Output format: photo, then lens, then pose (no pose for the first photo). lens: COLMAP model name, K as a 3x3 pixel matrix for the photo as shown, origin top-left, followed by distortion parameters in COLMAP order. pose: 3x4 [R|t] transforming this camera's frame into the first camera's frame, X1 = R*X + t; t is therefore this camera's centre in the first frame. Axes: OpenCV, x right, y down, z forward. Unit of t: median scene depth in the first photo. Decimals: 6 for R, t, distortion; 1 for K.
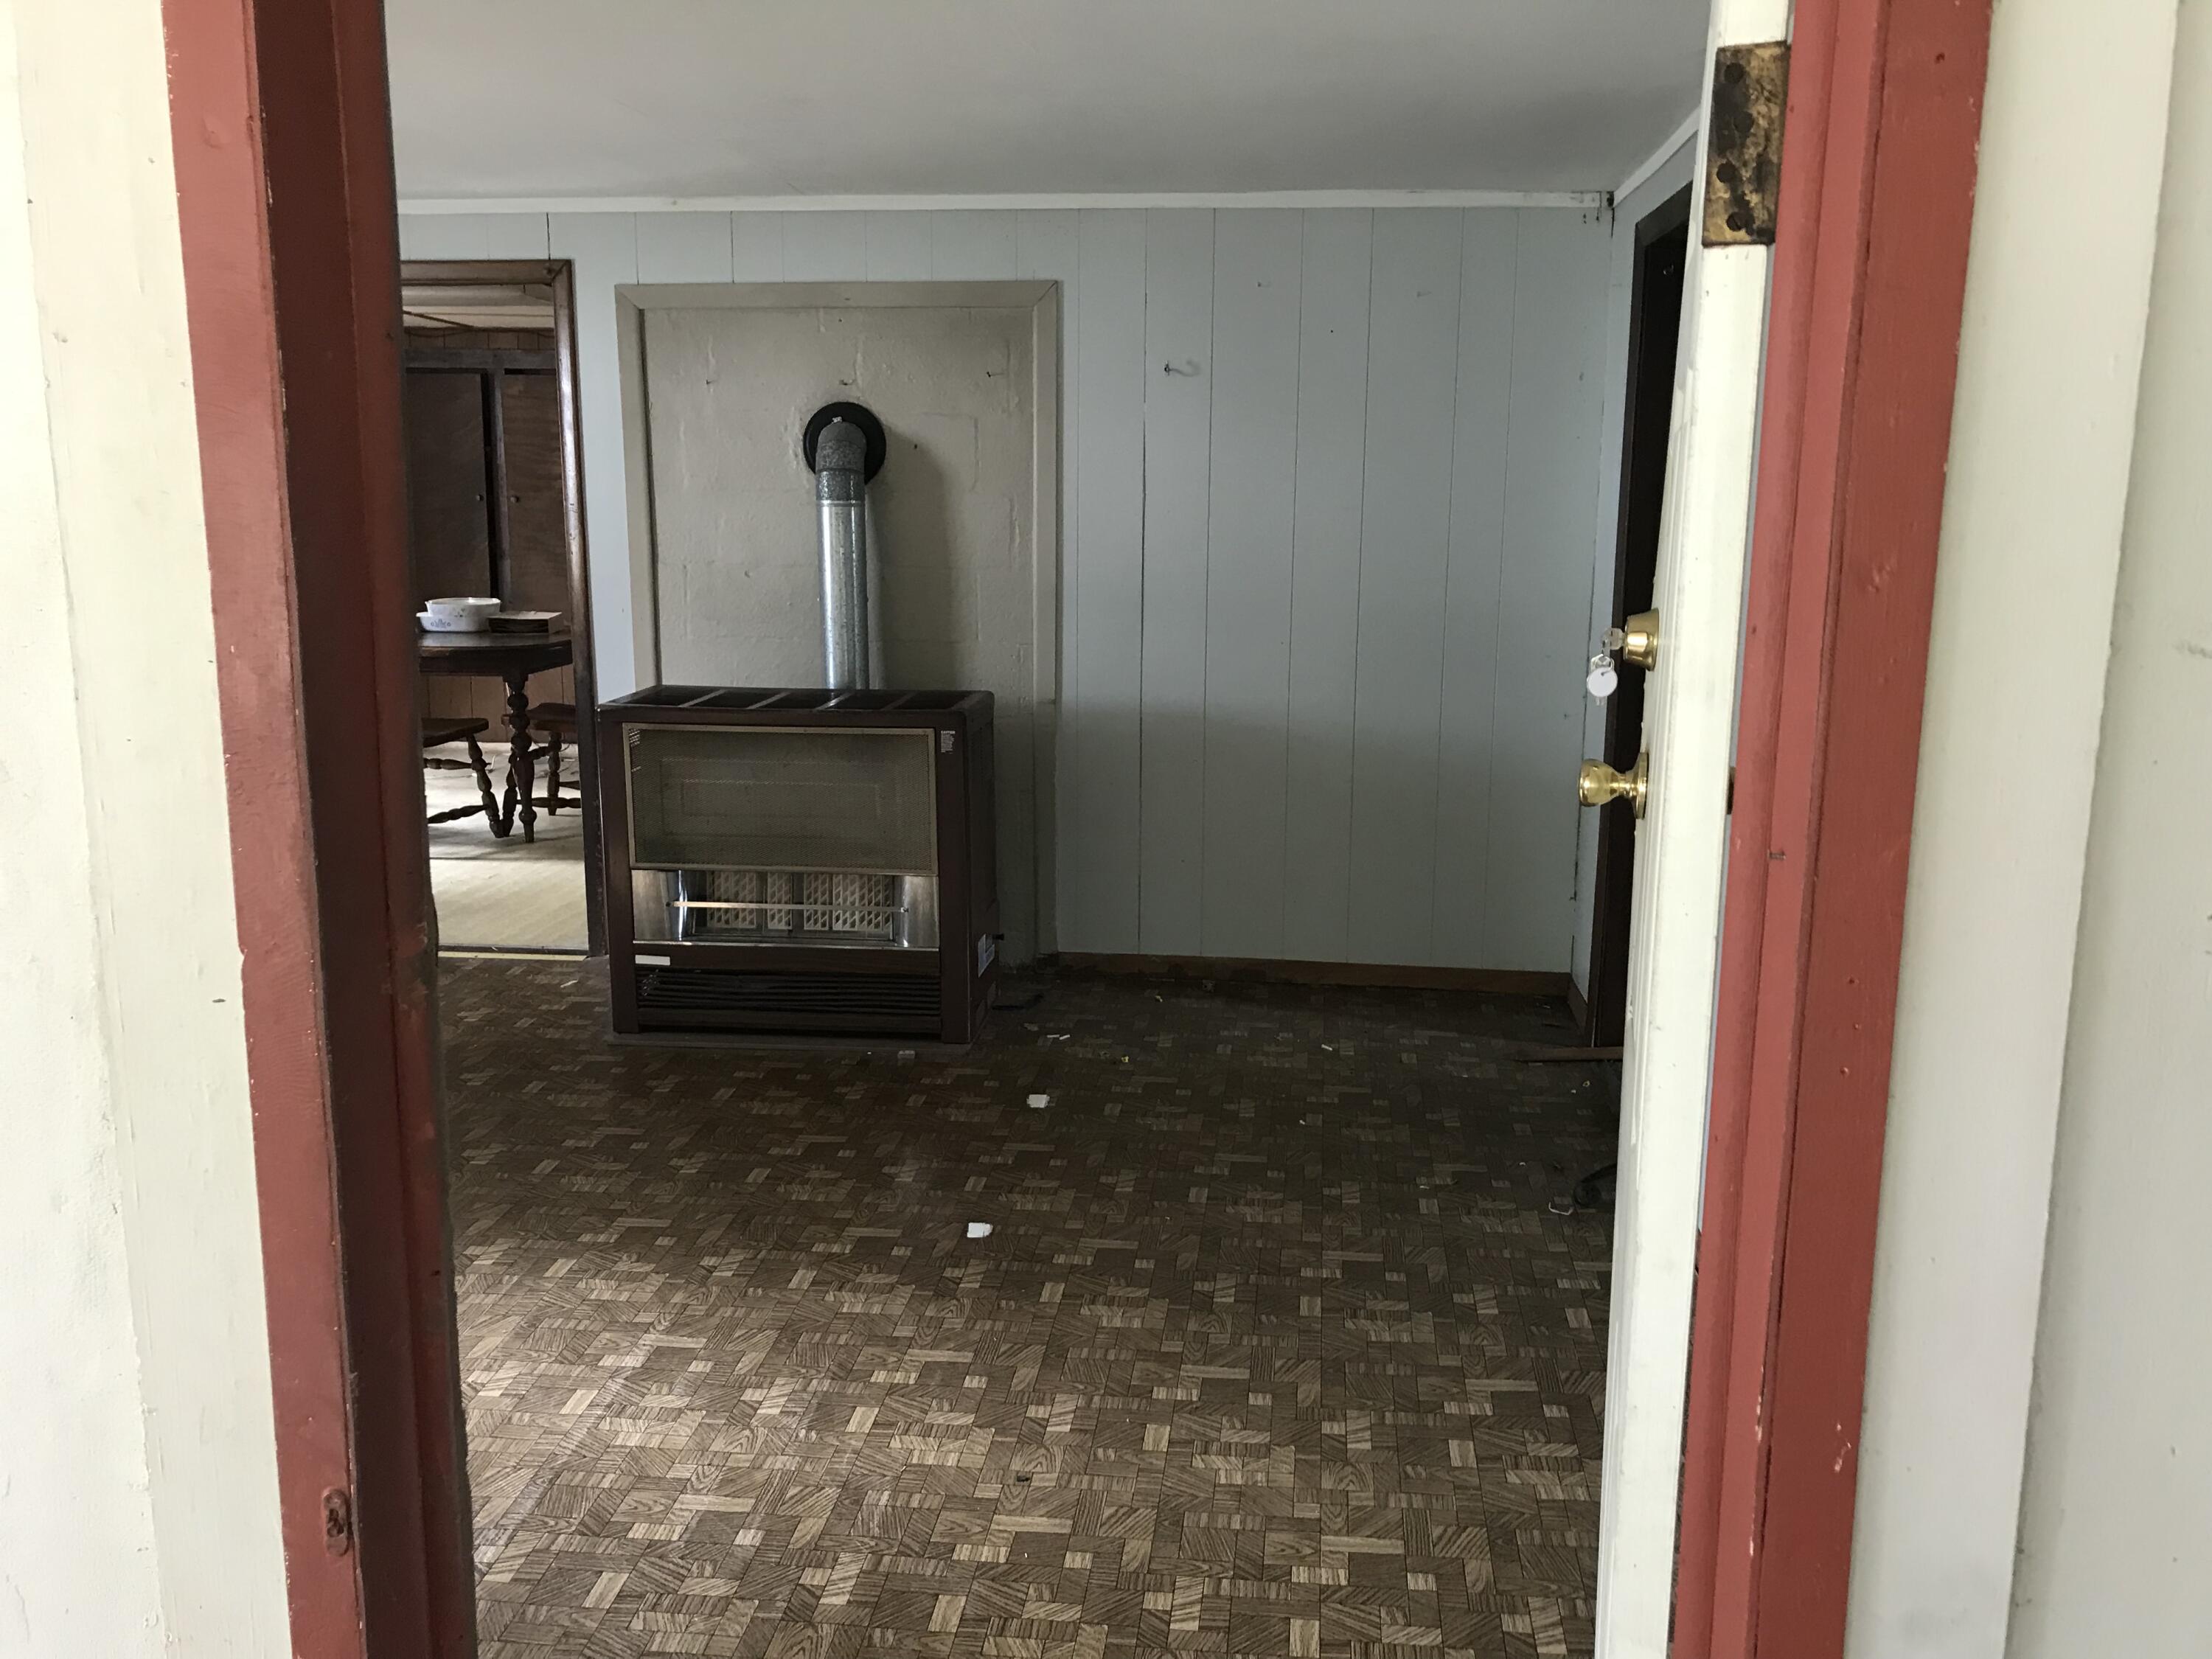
lens RADIAL K [[1785.9, 0, 1114.3], [0, 1785.9, 836.9], [0, 0, 1]] dist [0.157918, -0.626979]
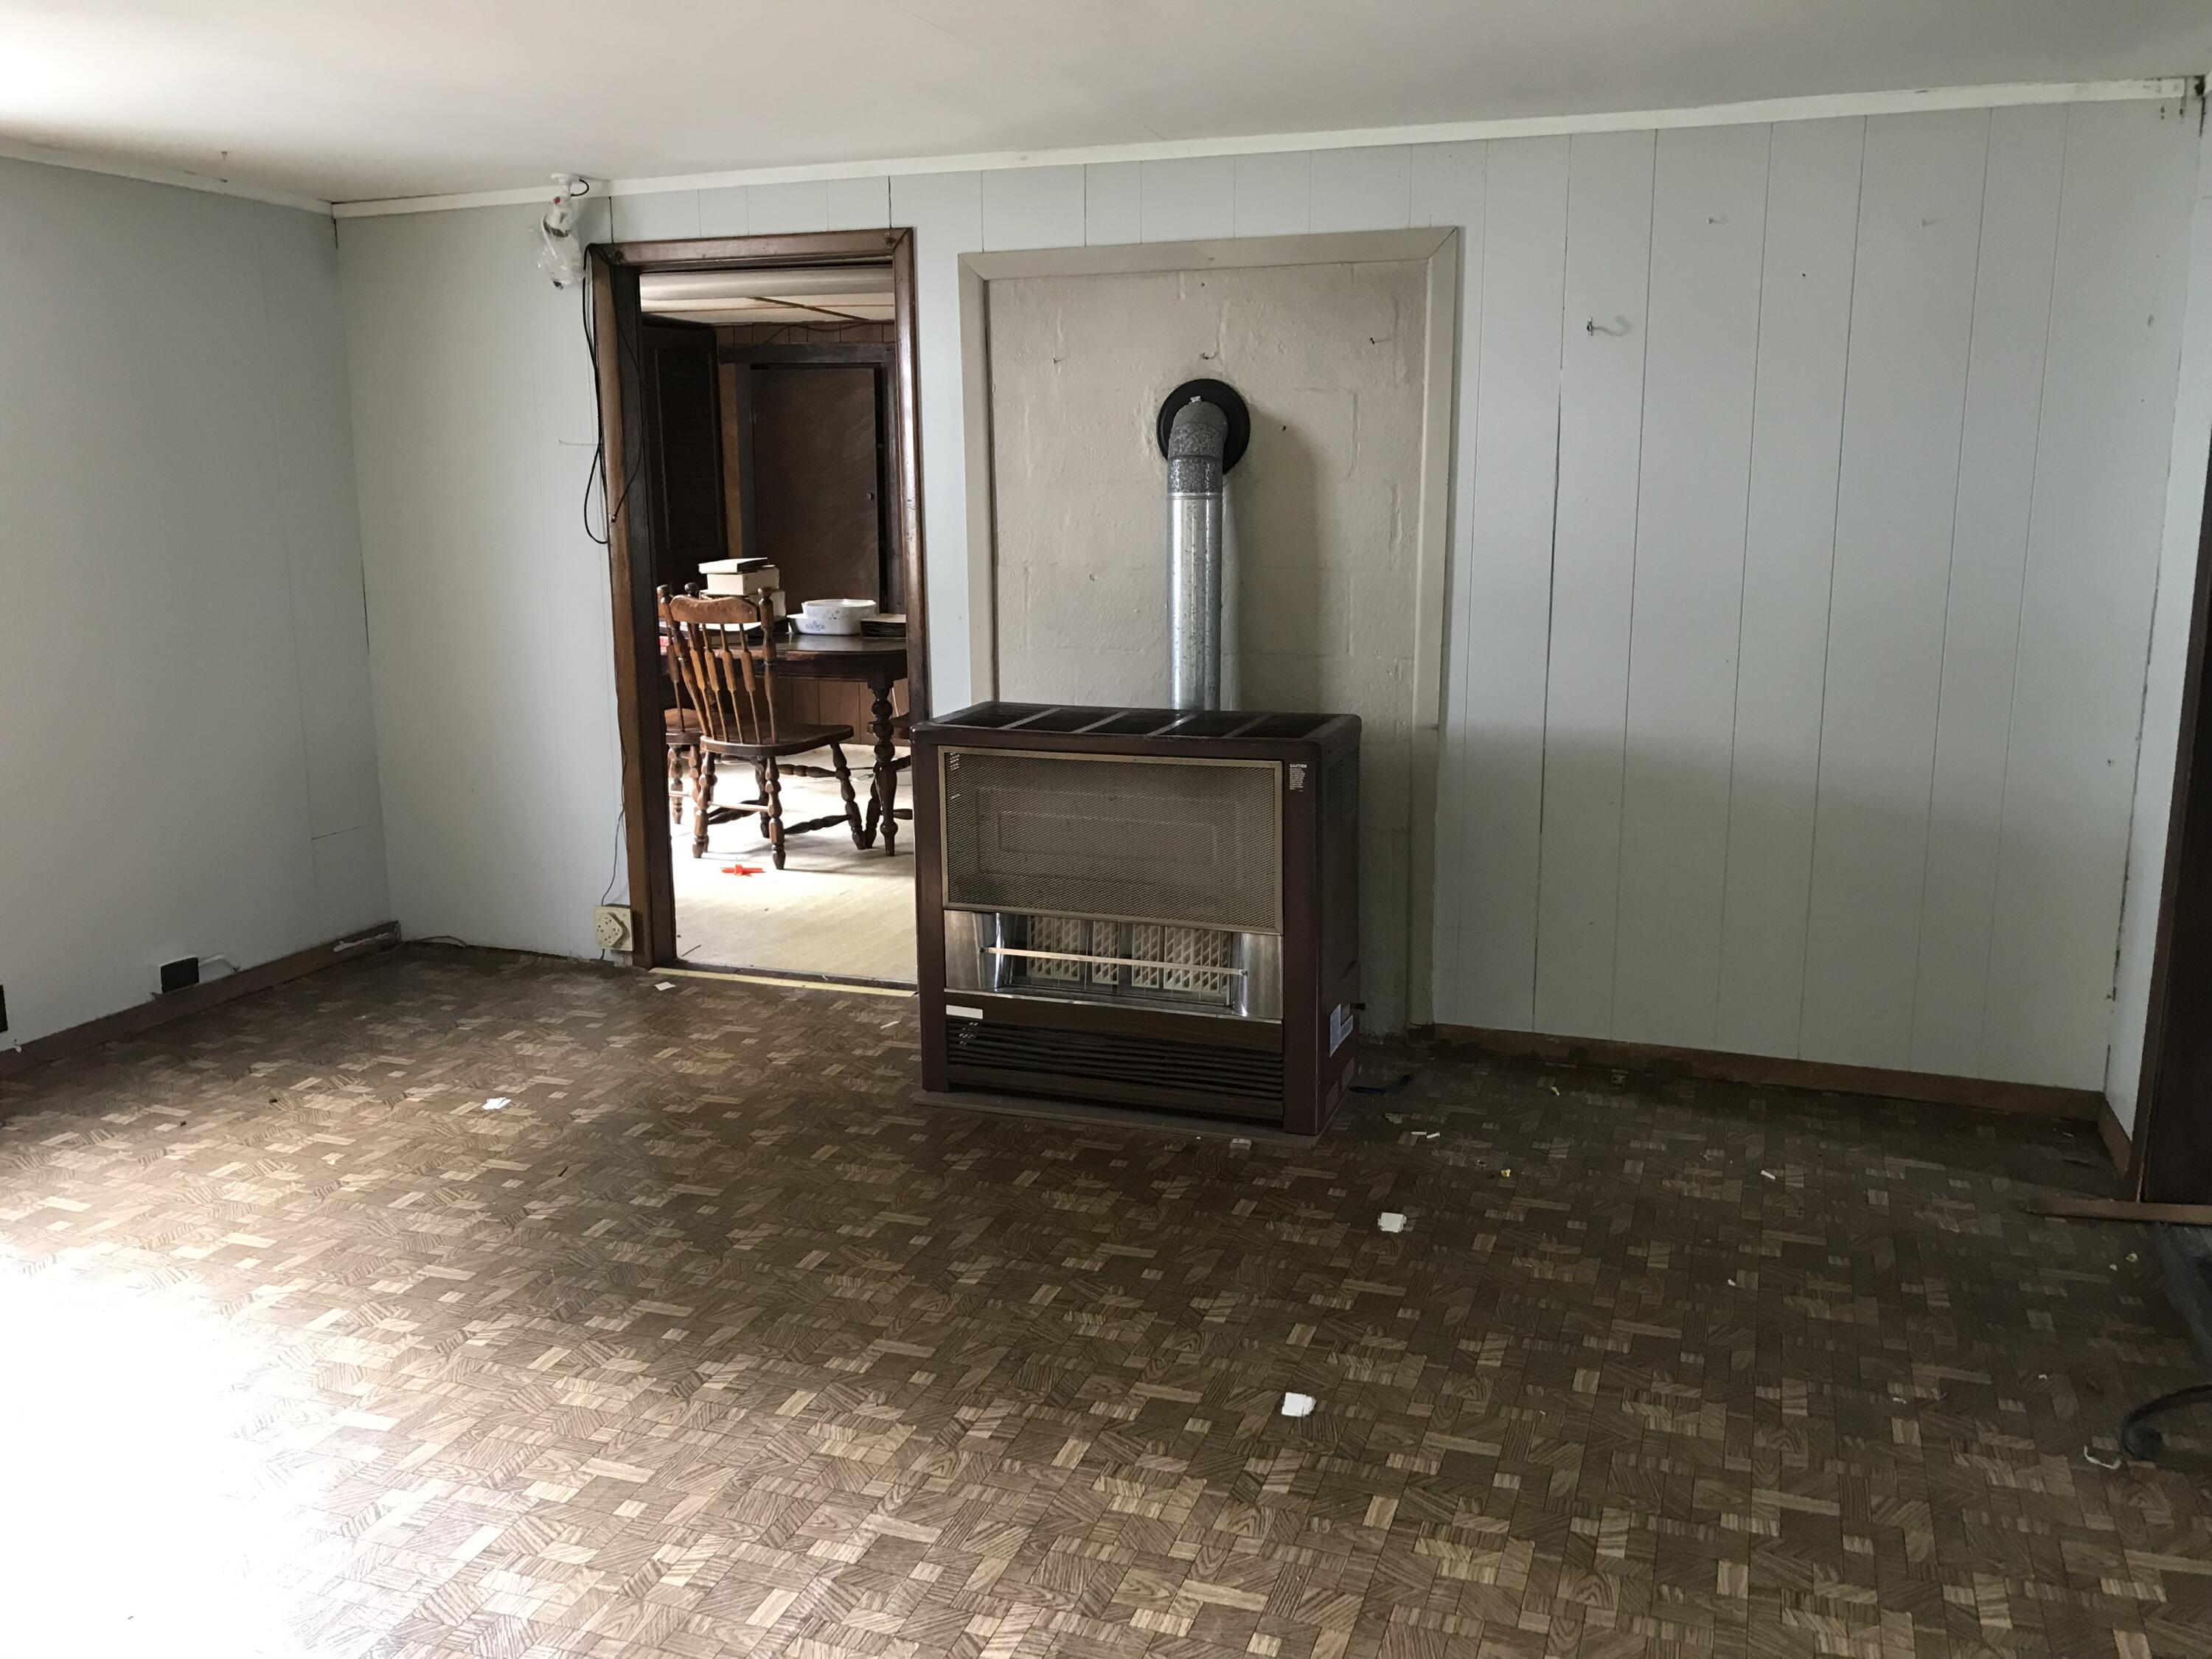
lens RADIAL K [[1810.3, 0, 1106.0], [0, 1810.3, 829.5], [0, 0, 1]] dist [0.015661, -0.020837]
pose [[0.972075, 0.033925, -0.232205, 0.014815], [-0.034755, 0.999396, 0.000520, -0.024226], [0.232082, 0.007565, 0.972667, 0.147888]]
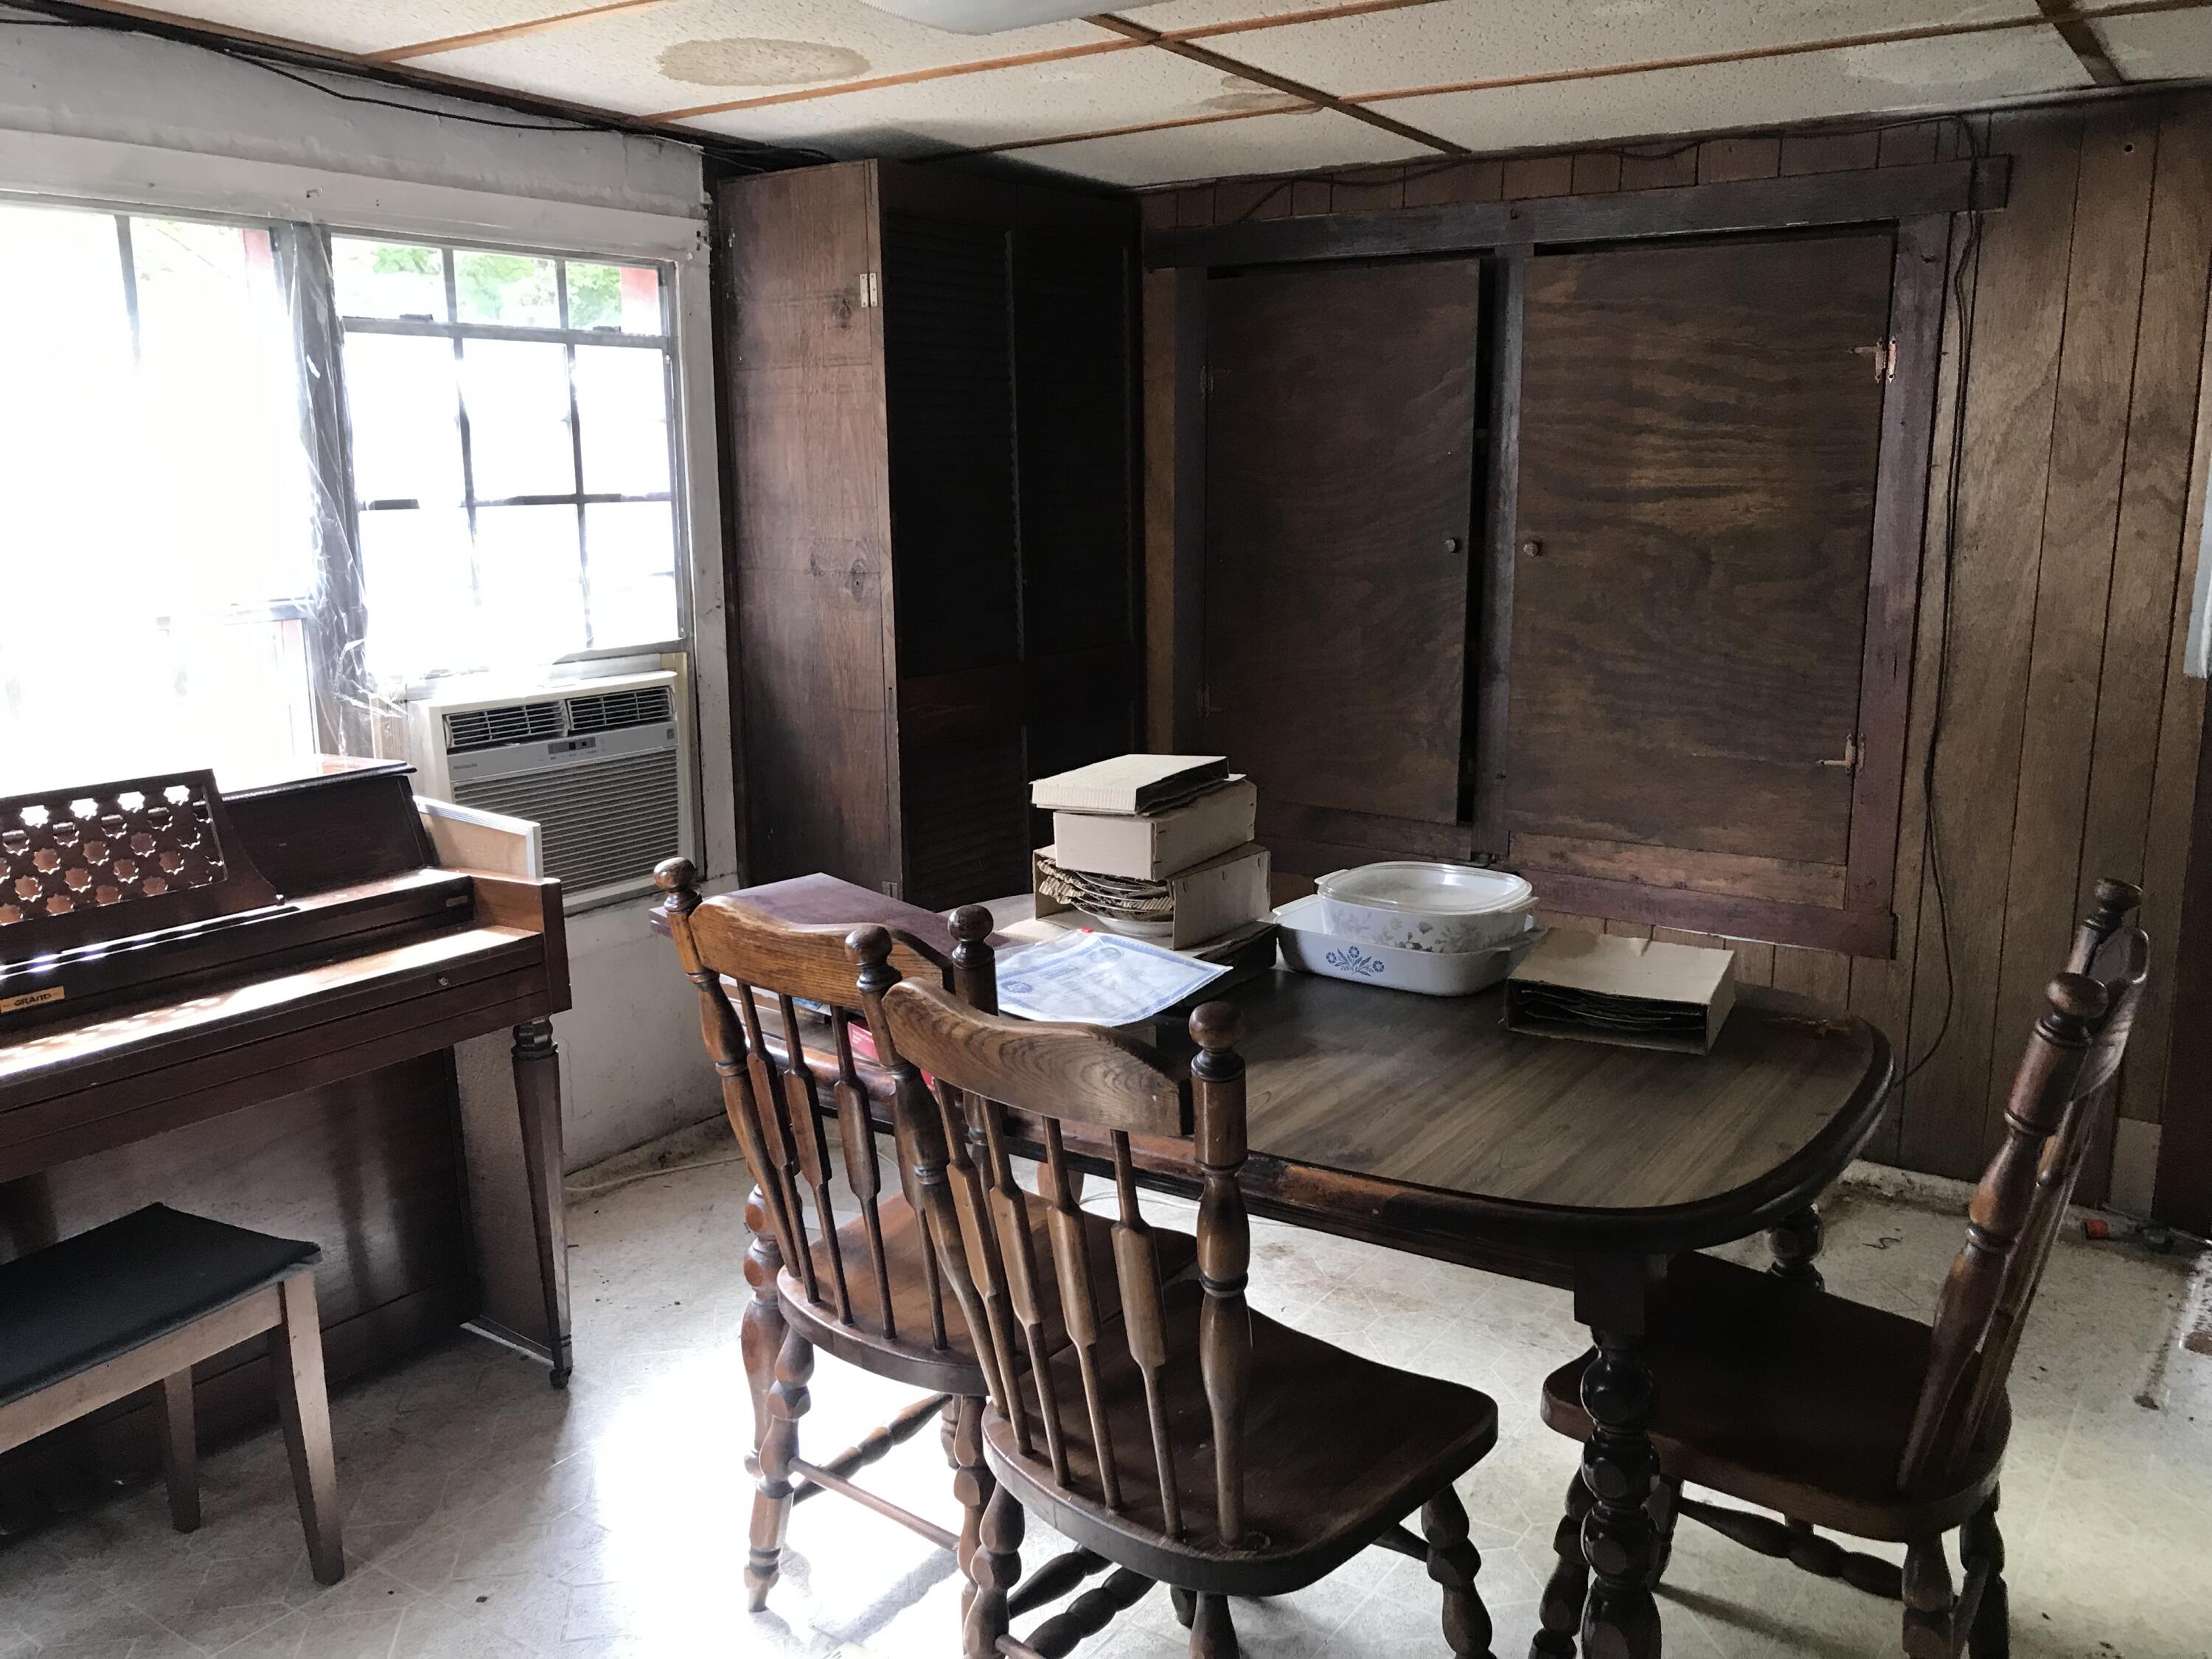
lens RADIAL K [[1807.3, 0, 1051.3], [0, 1807.3, 872.3], [0, 0, 1]] dist [0.046753, -0.002343]
pose [[0.872629, 0.085626, -0.480818, -0.441662], [-0.075708, 0.996326, 0.040028, -0.240643], [0.482479, 0.001473, 0.875906, 1.140942]]
